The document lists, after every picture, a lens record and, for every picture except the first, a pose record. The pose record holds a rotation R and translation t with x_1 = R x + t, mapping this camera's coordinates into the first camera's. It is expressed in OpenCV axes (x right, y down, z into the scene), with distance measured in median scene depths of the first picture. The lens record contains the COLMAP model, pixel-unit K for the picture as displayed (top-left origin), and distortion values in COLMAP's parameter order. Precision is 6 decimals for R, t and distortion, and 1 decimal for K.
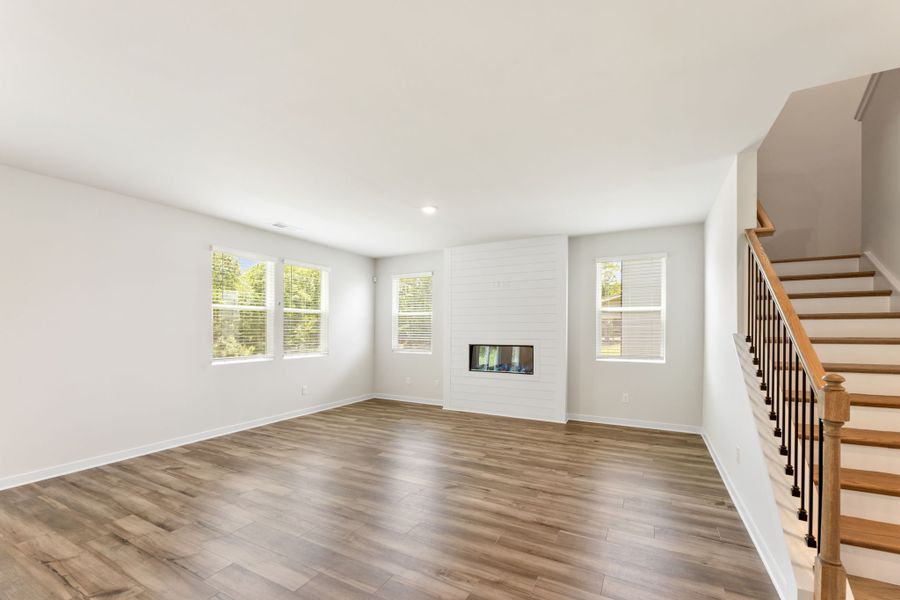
lens RADIAL K [[377.6, 0, 451.7], [0, 377.6, 336.2], [0, 0, 1]] dist [-0.001257, -0.000329]
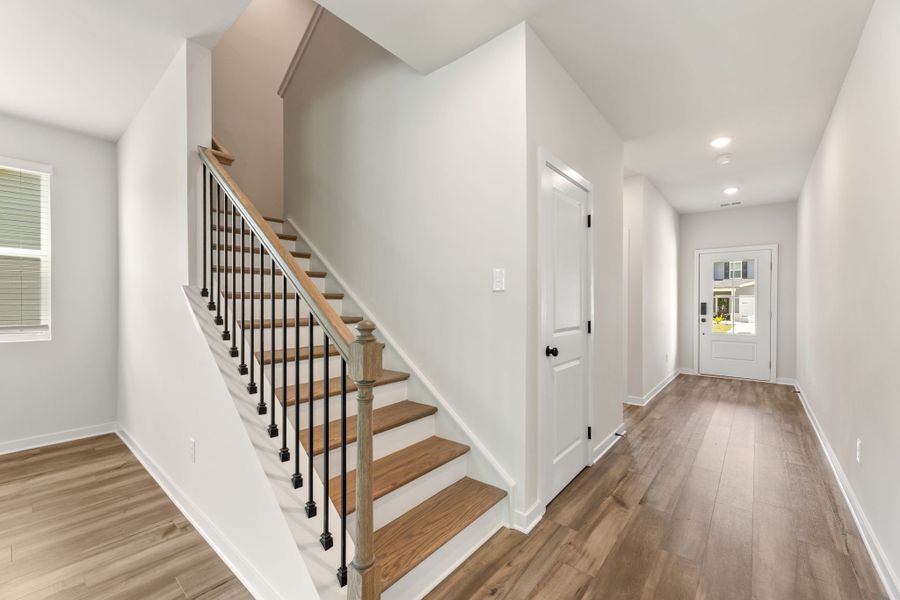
lens RADIAL K [[364.7, 0, 450.0], [0, 364.7, 300.0], [0, 0, 1]] dist [0.001716, 0.000172]
pose [[0.203124, 0.000276, 0.979153, 0.149287], [0.020275, 0.999784, -0.004488, 0.031610], [-0.978943, 0.020764, 0.203075, 0.327851]]
